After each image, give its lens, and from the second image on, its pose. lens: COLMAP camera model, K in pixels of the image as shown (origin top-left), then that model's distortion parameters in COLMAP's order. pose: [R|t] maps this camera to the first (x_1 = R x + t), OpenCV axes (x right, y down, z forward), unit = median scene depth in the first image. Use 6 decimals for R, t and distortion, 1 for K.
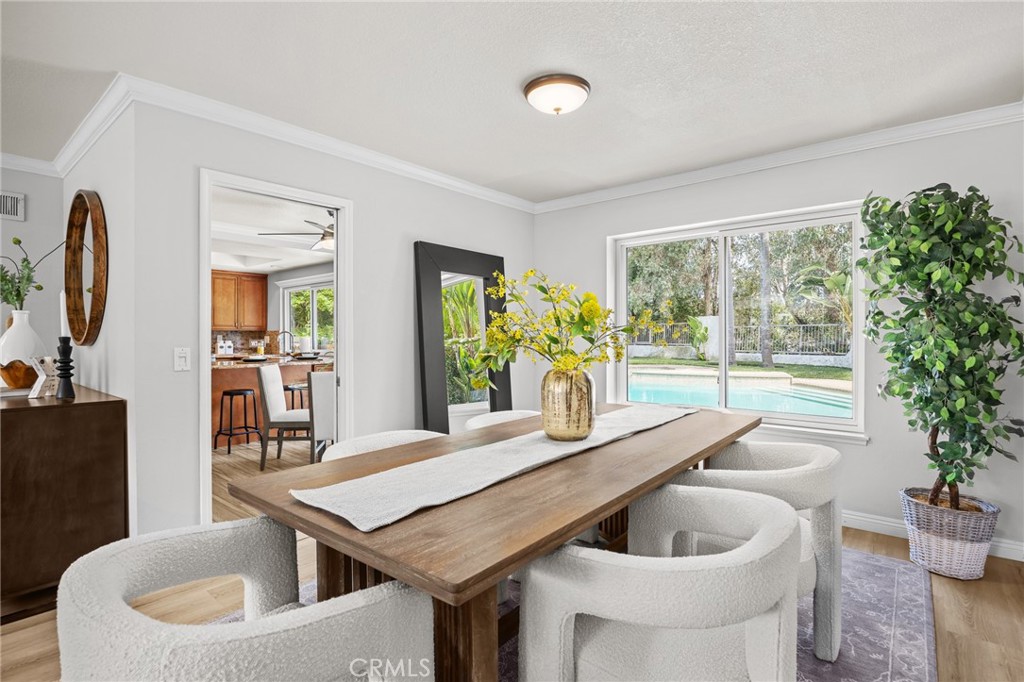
lens RADIAL K [[490.9, 0, 512.0], [0, 490.9, 341.0], [0, 0, 1]] dist [0.001429, 0.000170]
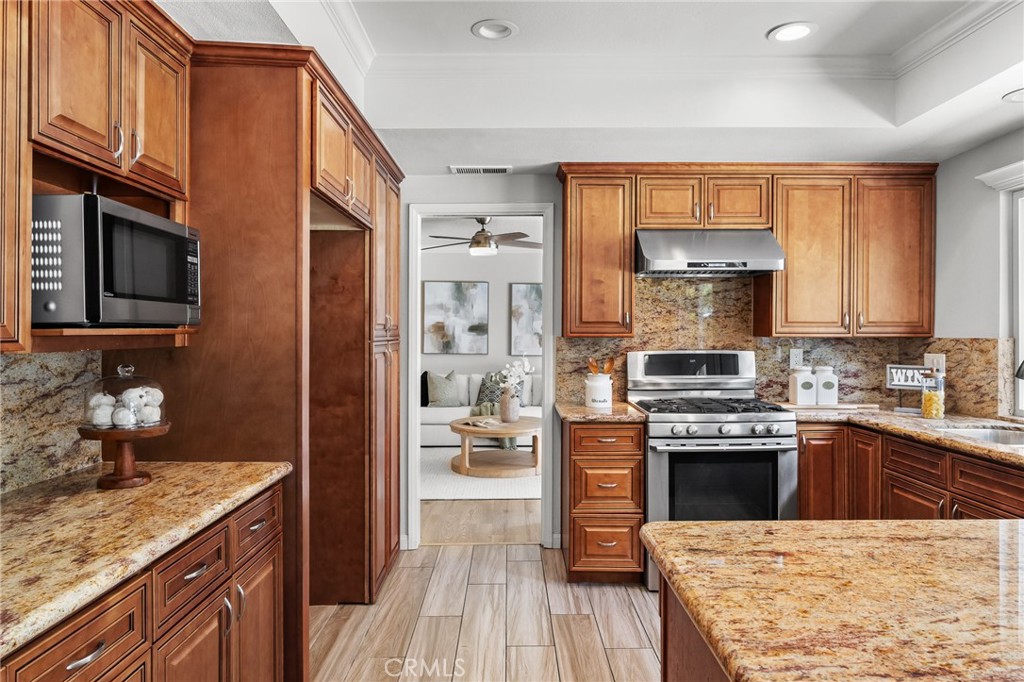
lens RADIAL K [[648.4, 0, 512.0], [0, 648.4, 341.0], [0, 0, 1]] dist [-0.005786, -0.001509]
pose [[0.642001, 0.011065, -0.766624, -0.363232], [-0.011603, 0.999922, 0.004716, -0.017657], [0.766616, 0.005867, 0.642079, 0.531023]]
